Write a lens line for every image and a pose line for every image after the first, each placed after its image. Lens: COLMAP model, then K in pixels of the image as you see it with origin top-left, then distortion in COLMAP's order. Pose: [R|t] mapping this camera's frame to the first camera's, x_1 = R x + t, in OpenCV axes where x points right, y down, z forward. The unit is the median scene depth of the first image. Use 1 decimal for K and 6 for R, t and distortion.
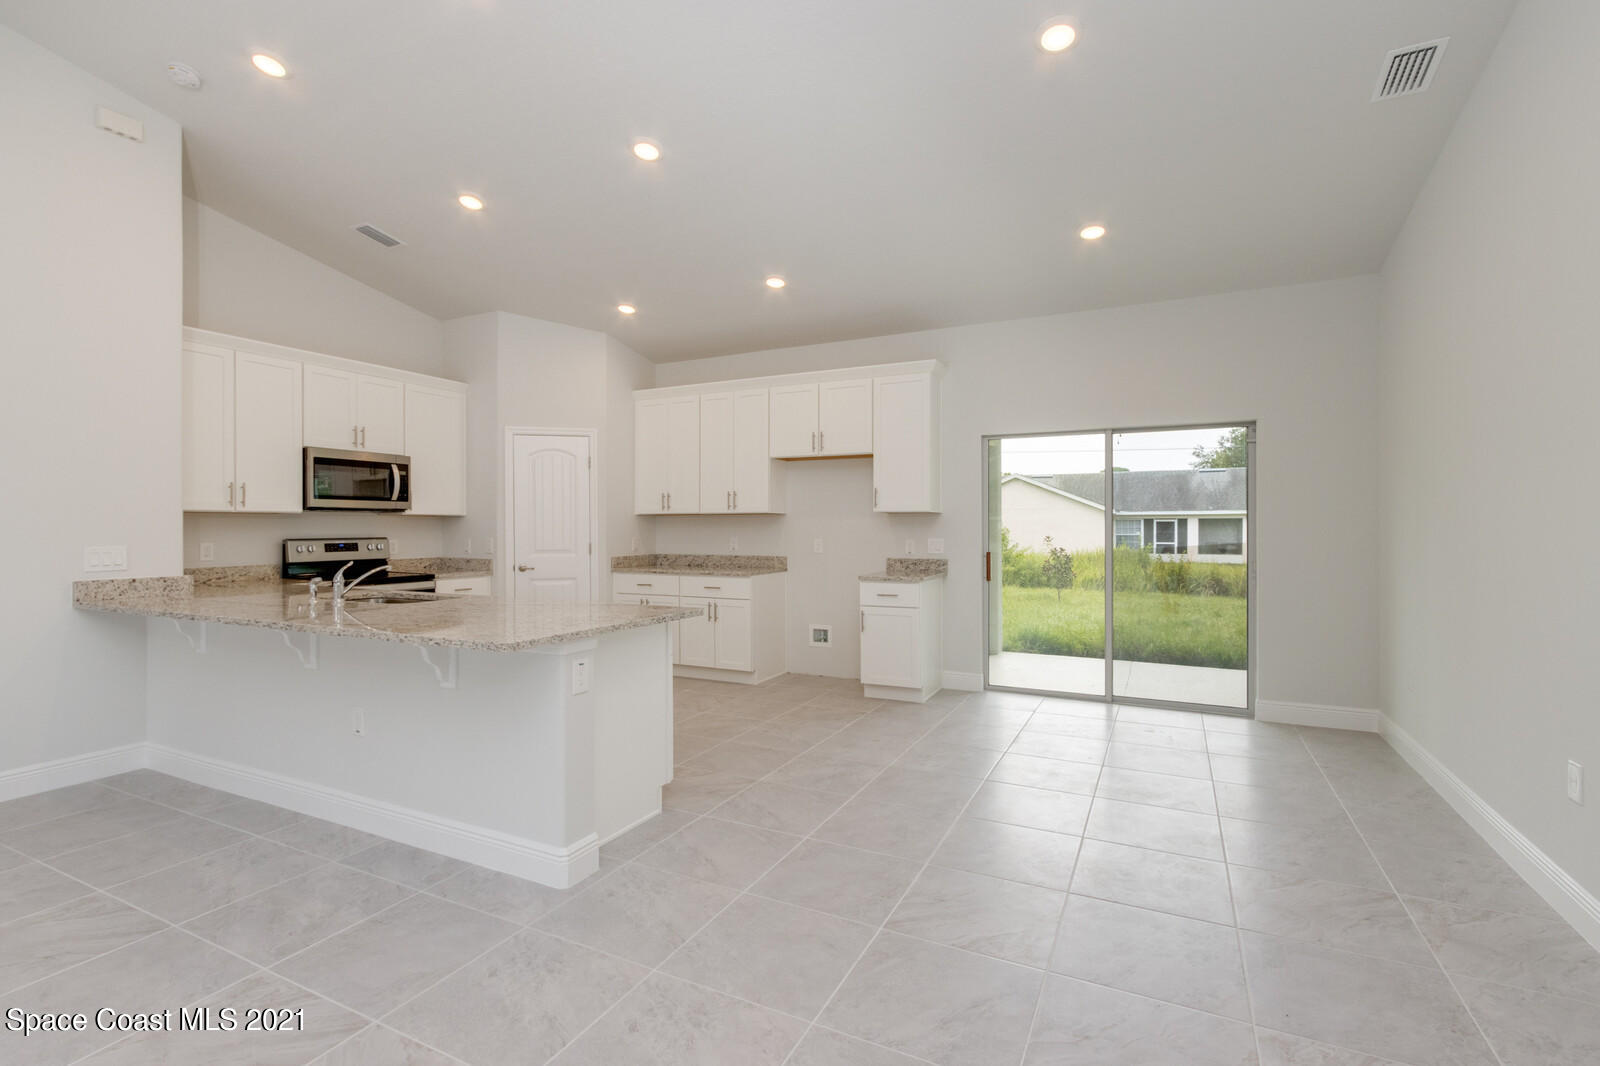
lens RADIAL K [[739.0, 0, 782.9], [0, 739.0, 537.2], [0, 0, 1]] dist [0.009851, -0.002120]
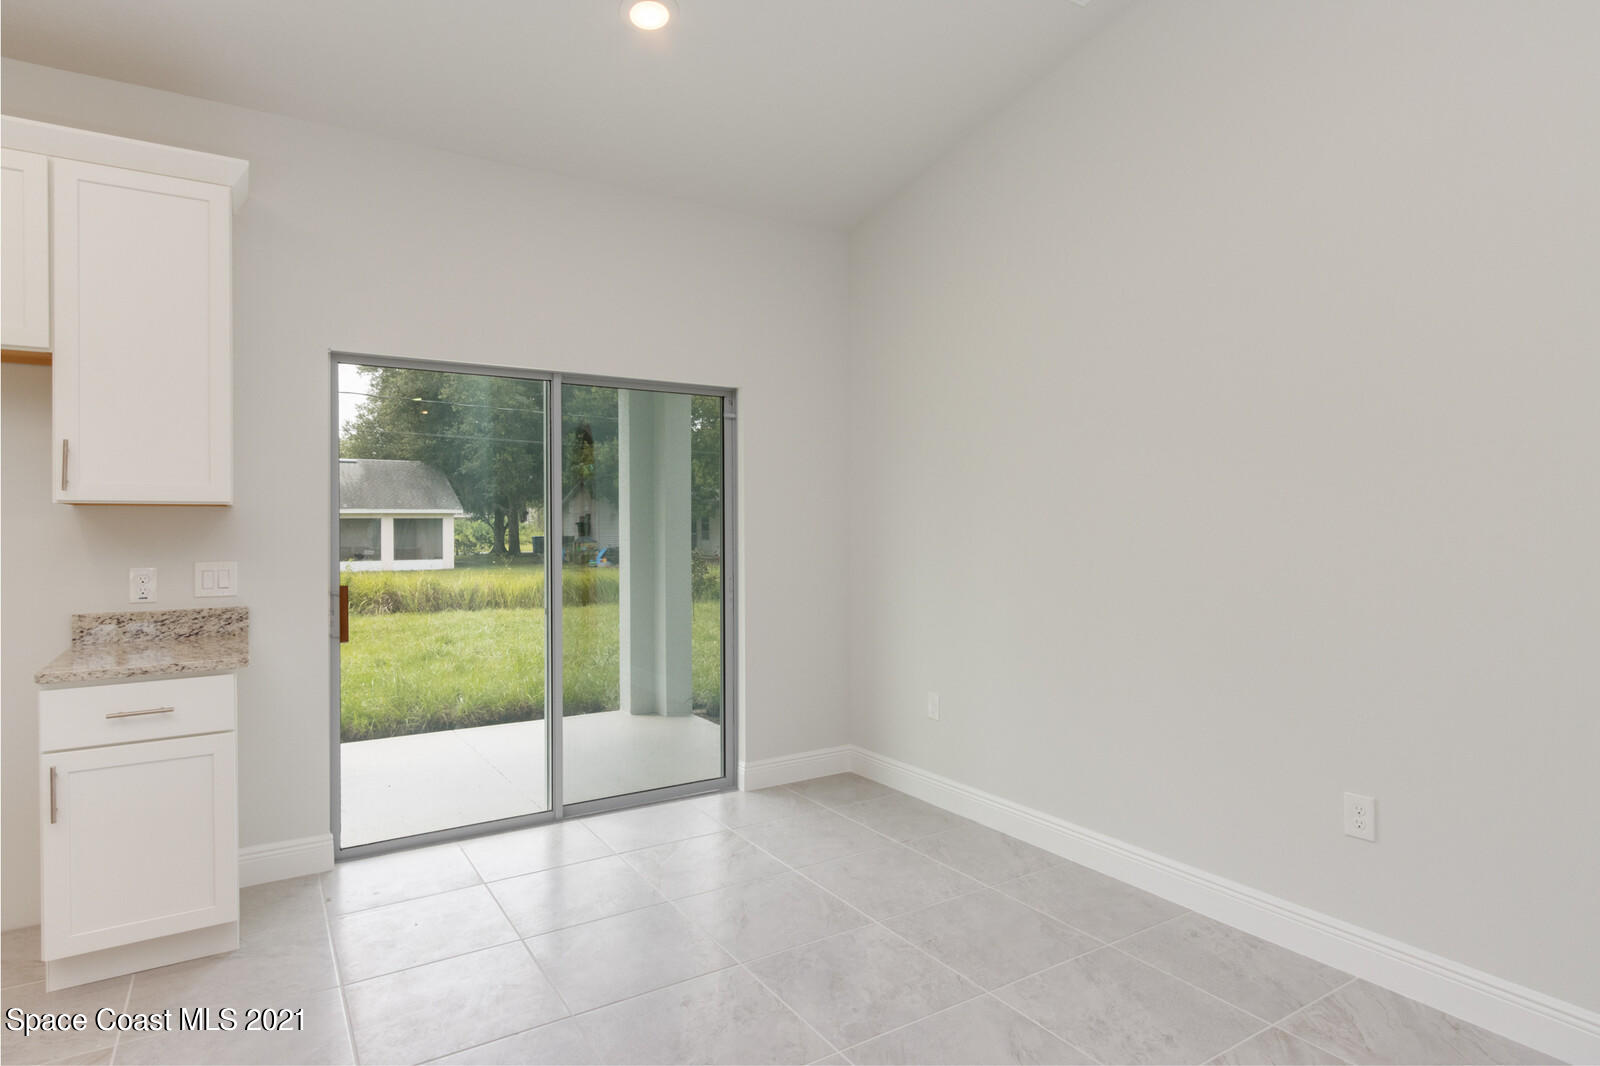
lens RADIAL K [[876.6, 0, 797.0], [0, 876.6, 530.8], [0, 0, 1]] dist [0.000174, 0.000544]
pose [[0.506079, -0.008208, 0.862448, -0.072431], [0.017302, 0.999850, -0.000636, -0.010610], [-0.862314, 0.015244, 0.506145, 0.402322]]
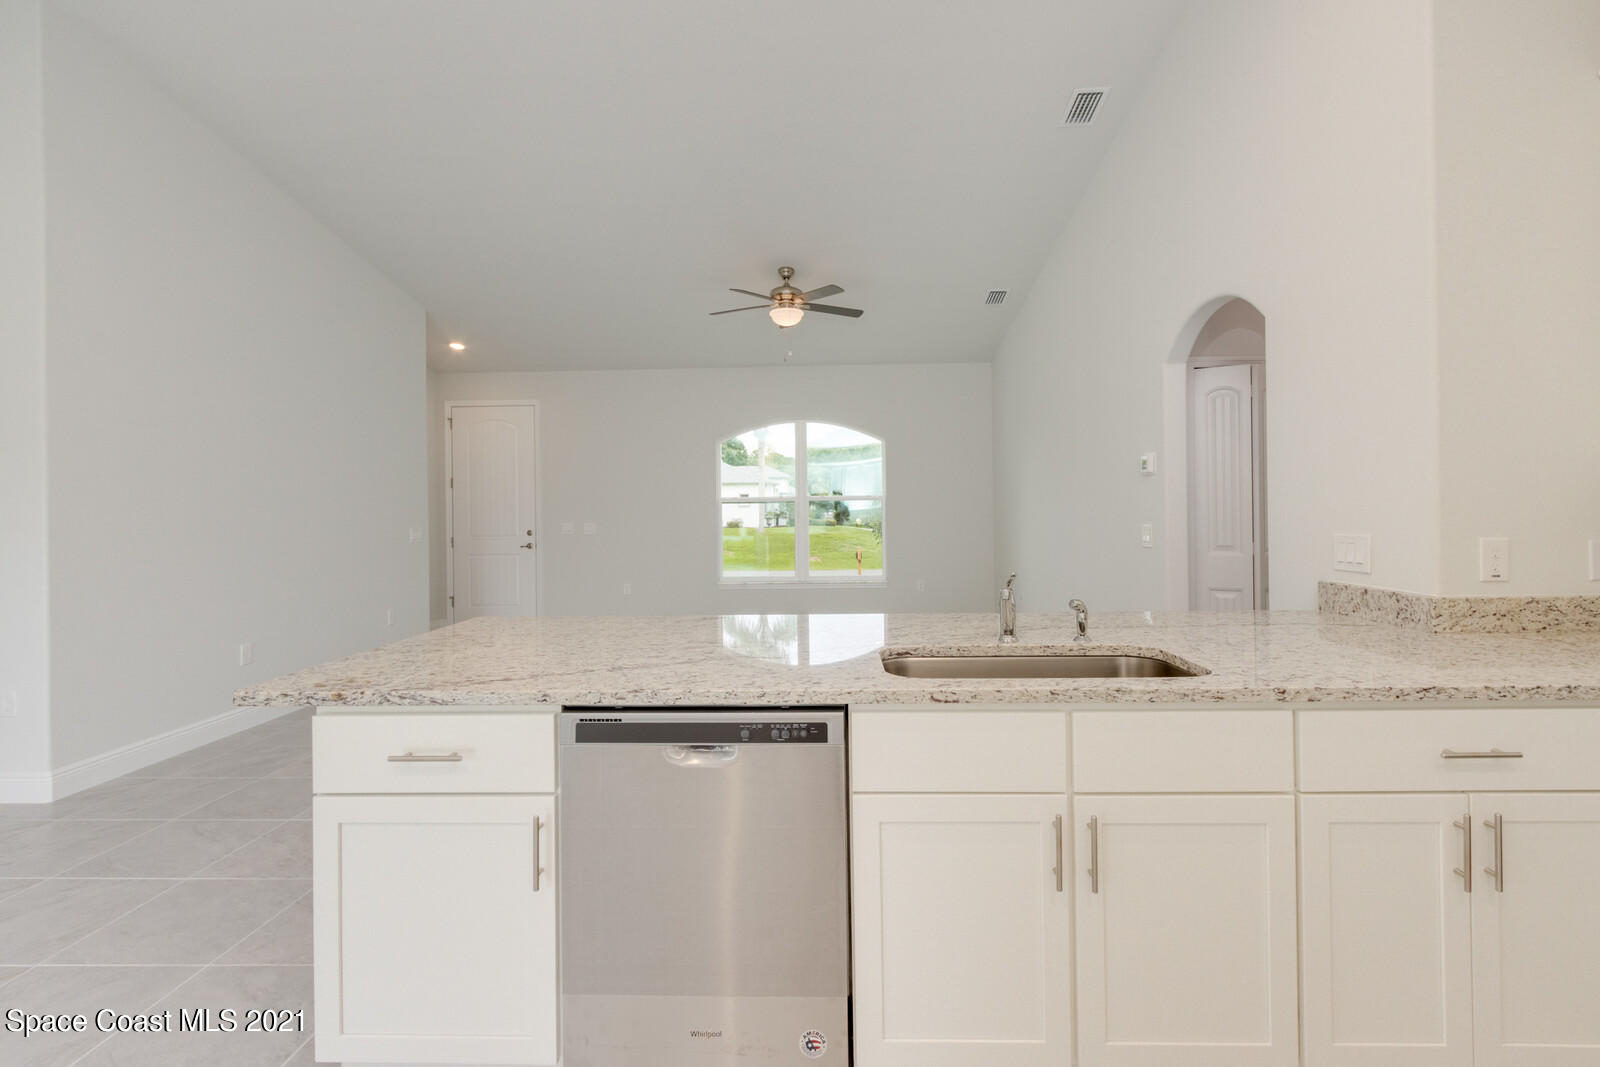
lens RADIAL K [[739.0, 0, 810.9], [0, 739.0, 514.5], [0, 0, 1]] dist [0.009851, -0.002120]
pose [[-0.897136, 0.017359, -0.441414, -0.127943], [0.009088, 0.999741, 0.020843, -0.013364], [0.441661, 0.014688, -0.897062, 0.857199]]
